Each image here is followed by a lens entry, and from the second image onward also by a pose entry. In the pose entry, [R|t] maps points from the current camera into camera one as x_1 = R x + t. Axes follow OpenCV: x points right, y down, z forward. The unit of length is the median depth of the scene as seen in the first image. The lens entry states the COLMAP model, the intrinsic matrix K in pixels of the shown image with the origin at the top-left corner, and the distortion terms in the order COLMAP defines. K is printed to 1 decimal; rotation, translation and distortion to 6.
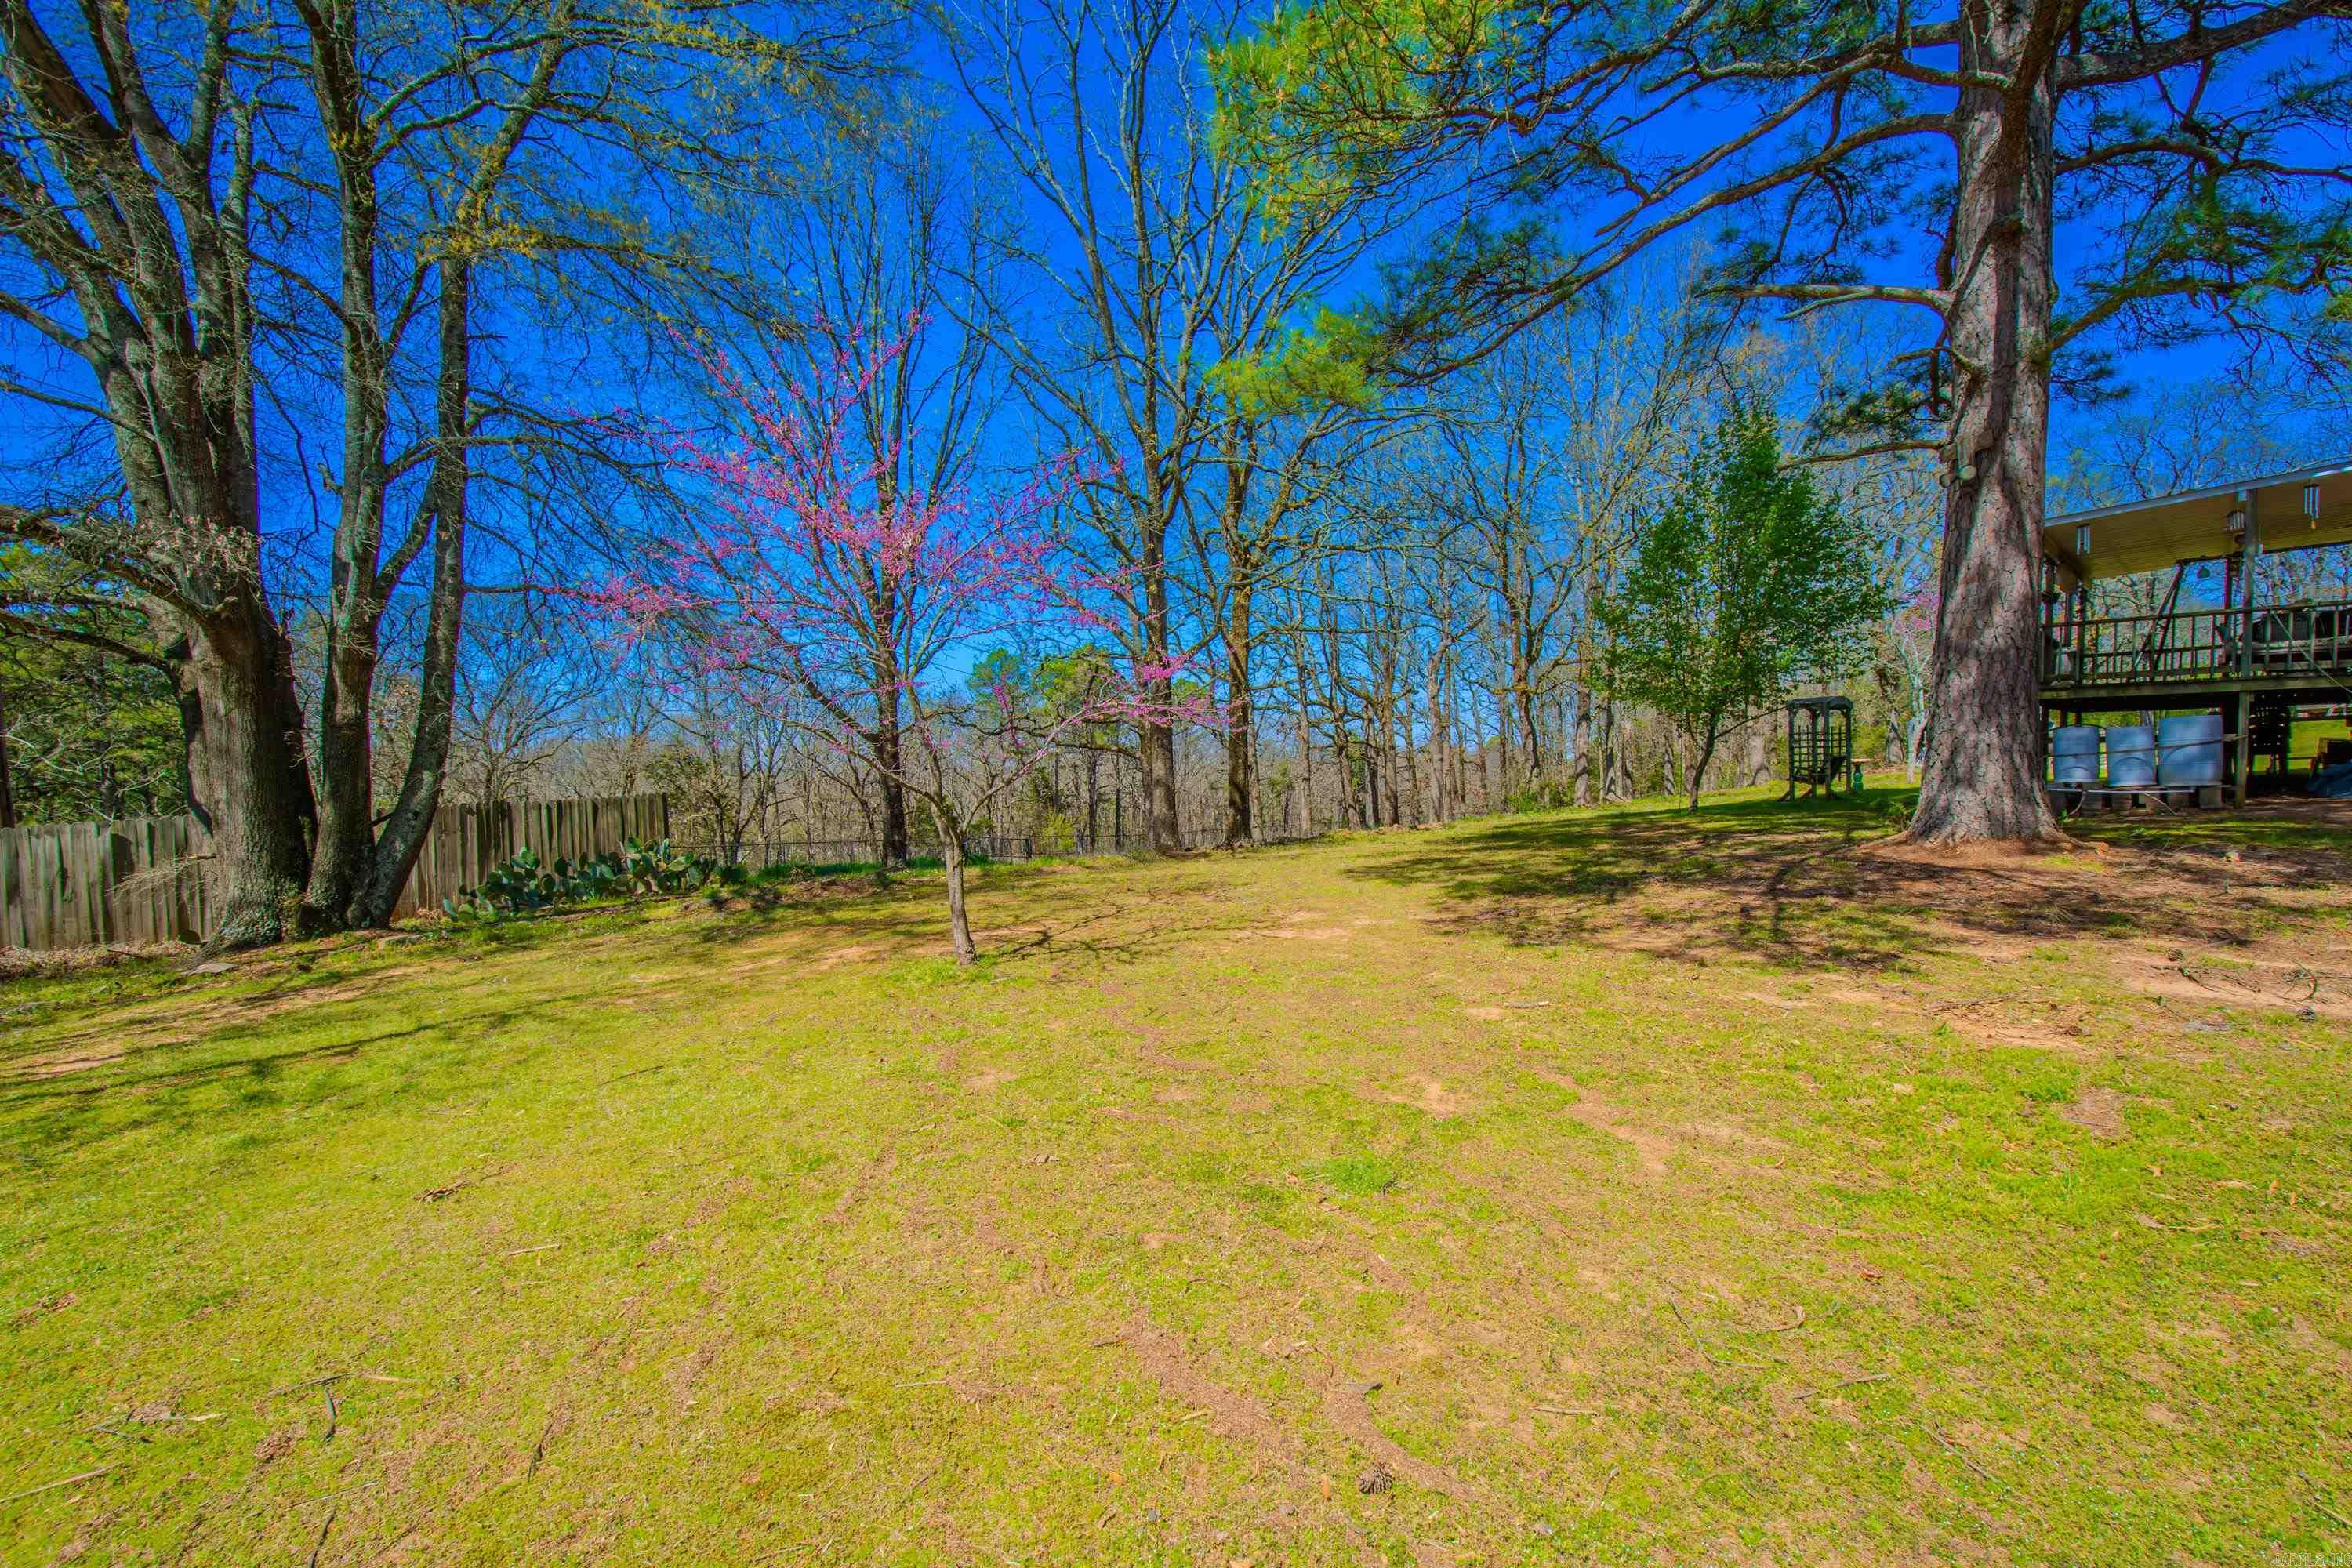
lens RADIAL K [[1021.4, 0, 1180.6], [0, 1021.4, 805.3], [0, 0, 1]] dist [0.000193, -0.000168]
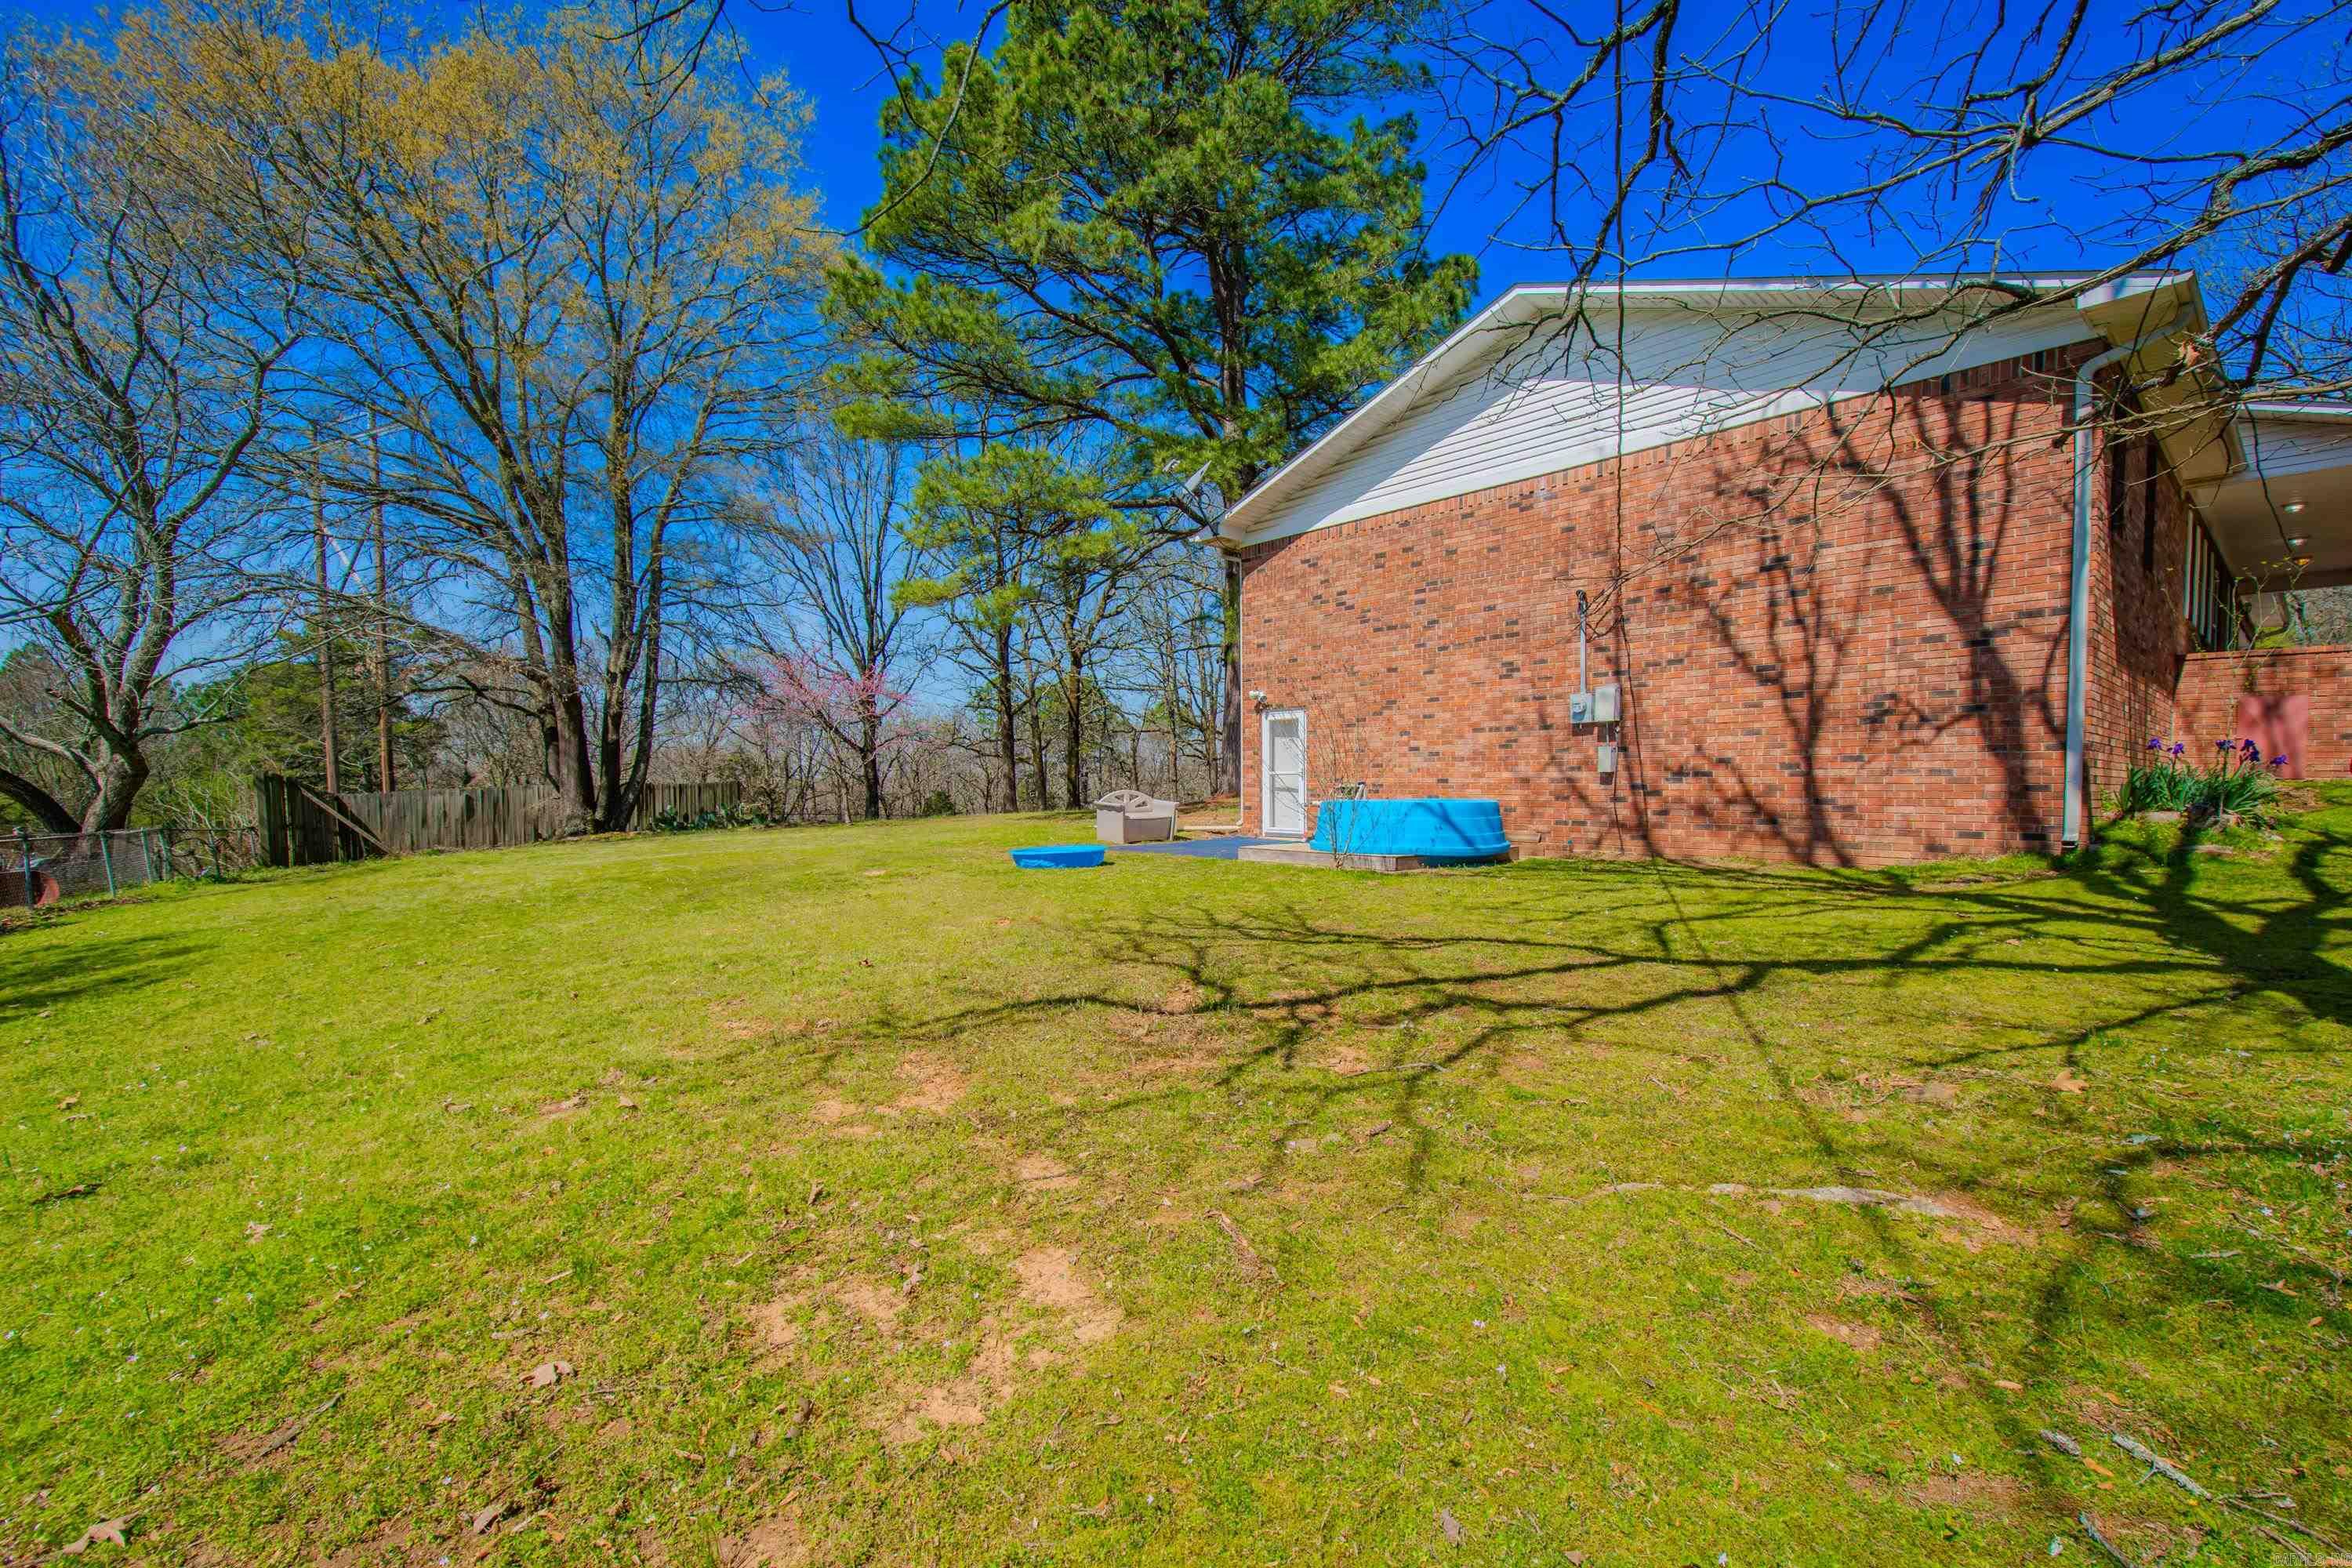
lens RADIAL K [[994.3, 0, 1176.0], [0, 994.3, 784.0], [0, 0, 1]] dist [-0.001628, -0.000329]
pose [[0.999257, 0.010023, -0.037211, 0.504243], [-0.011161, 0.999472, -0.030502, 0.064594], [0.036886, 0.030894, 0.998842, -1.111800]]
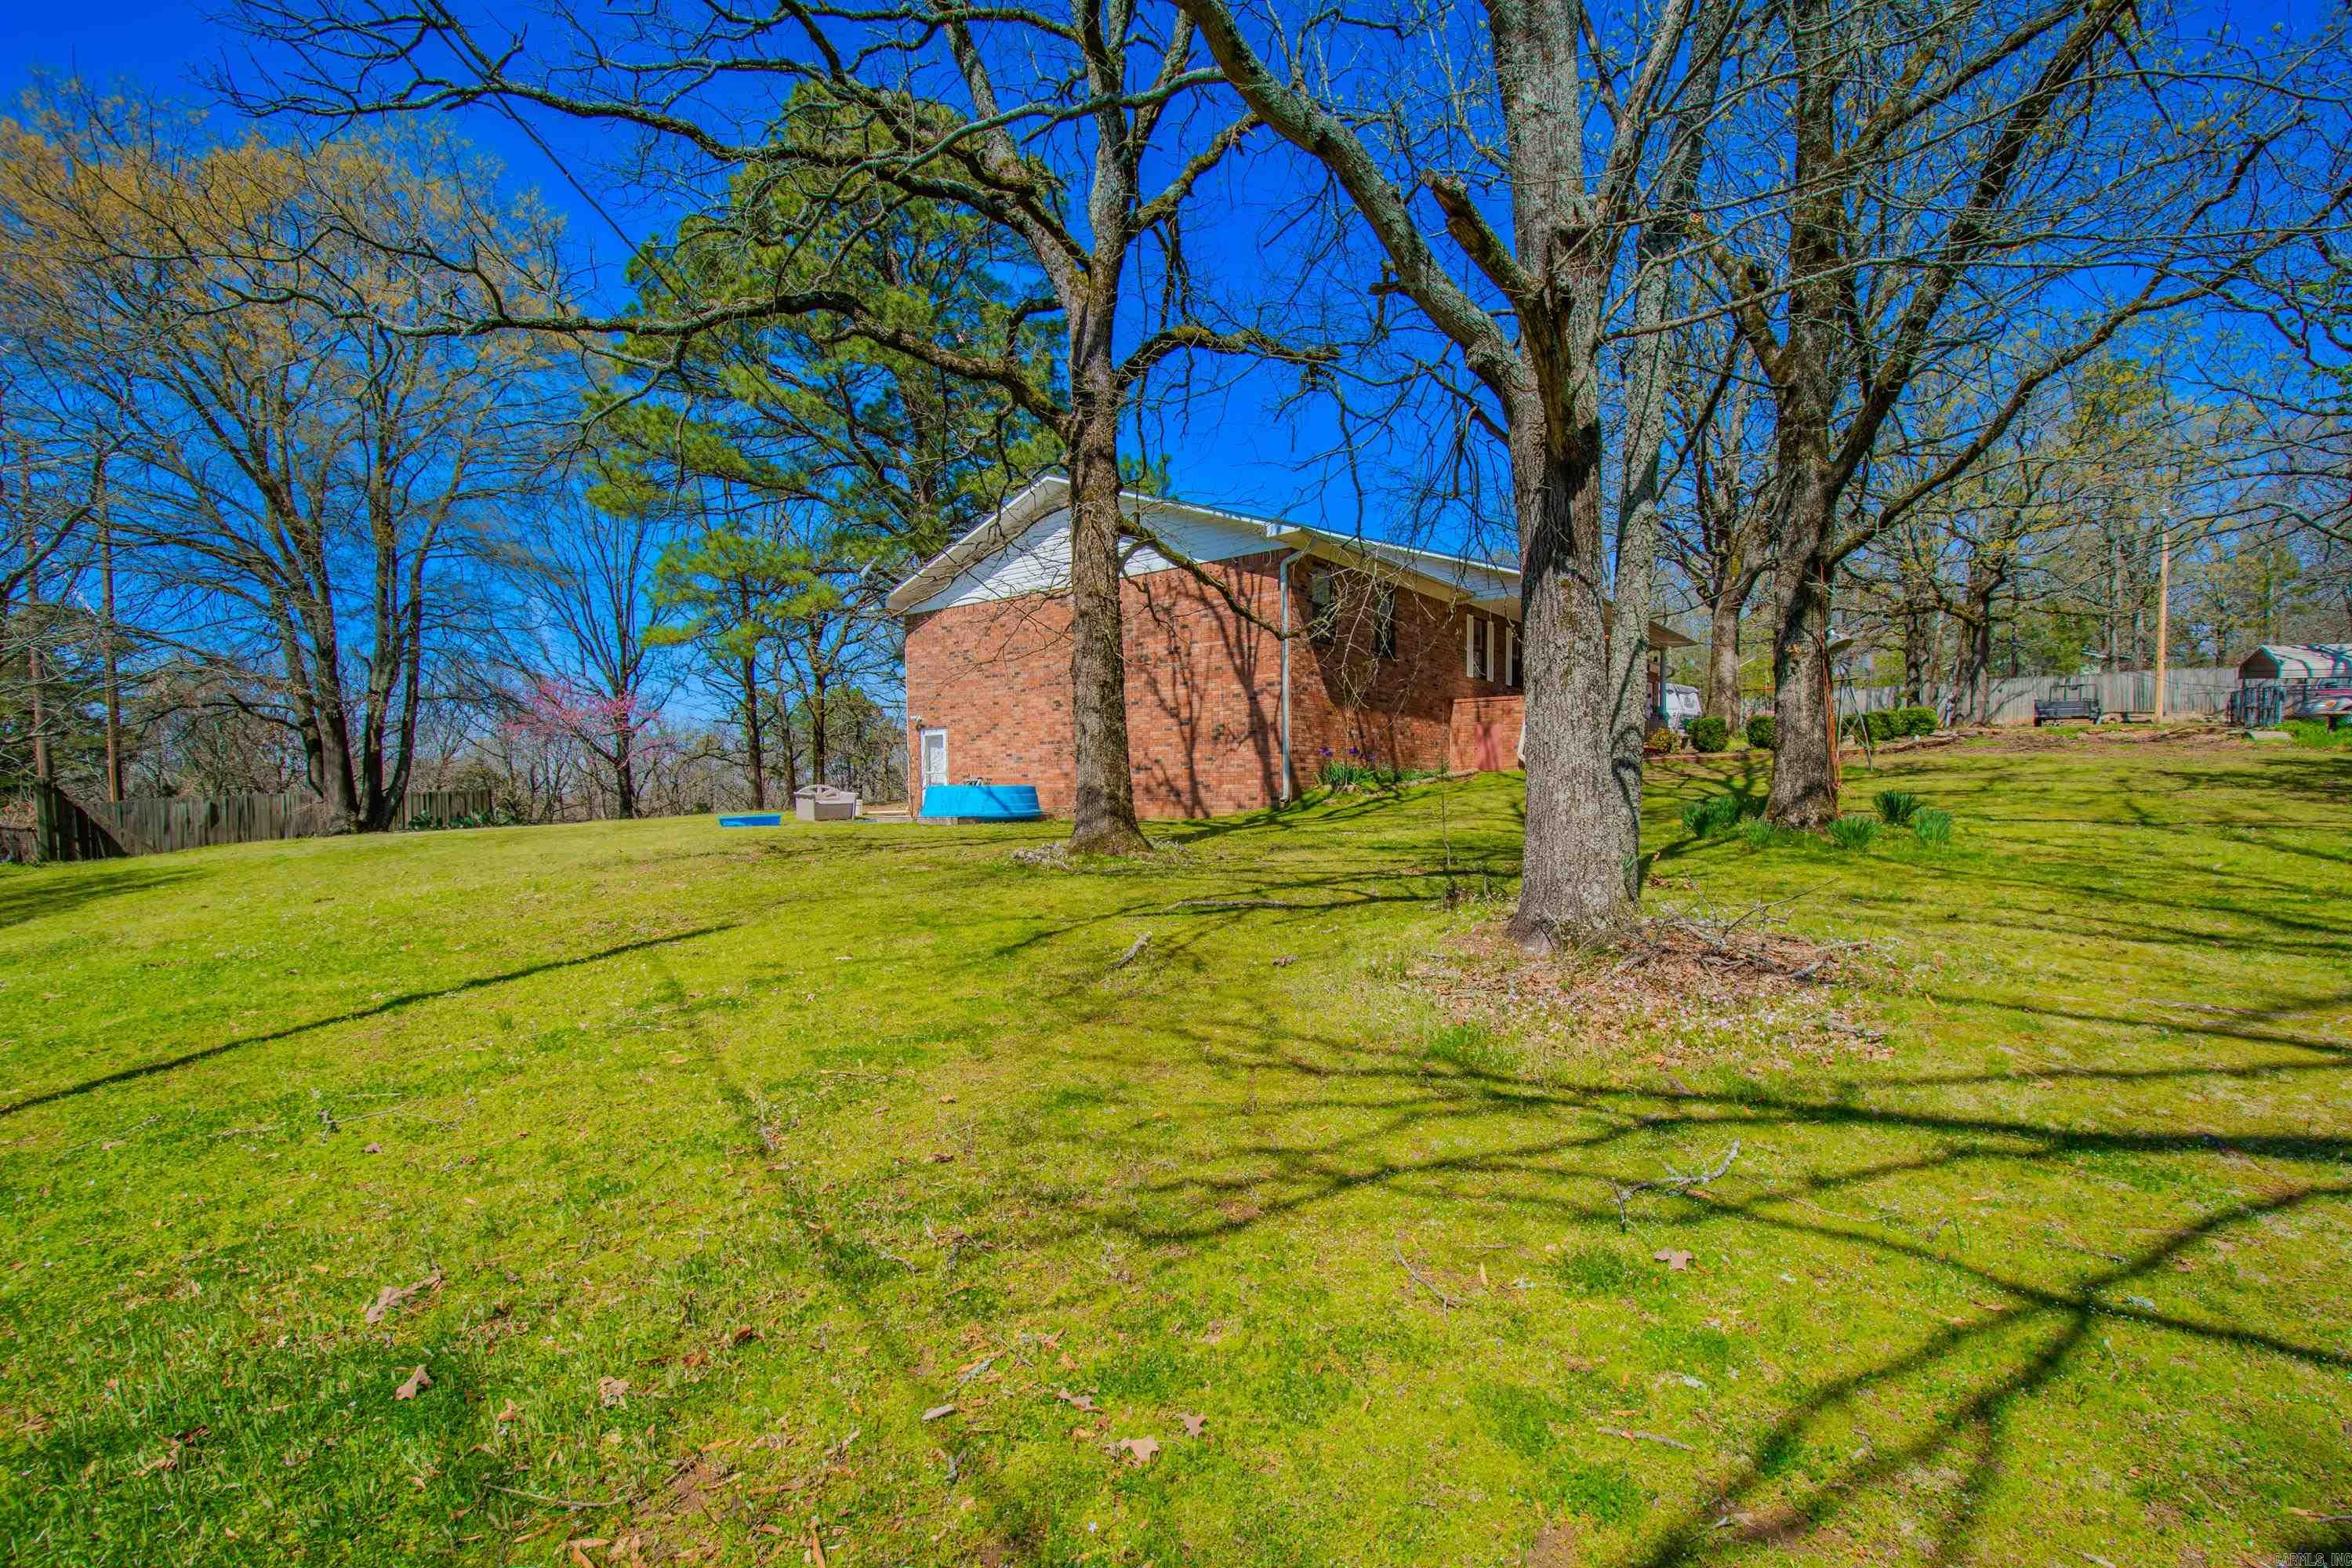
lens RADIAL K [[1021.4, 0, 1180.6], [0, 1021.4, 805.3], [0, 0, 1]] dist [0.000193, -0.000168]
pose [[0.986760, -0.000948, 0.162183, 0.730390], [0.004698, 0.999730, -0.022742, 0.114968], [-0.162118, 0.023203, 0.986499, -1.759484]]
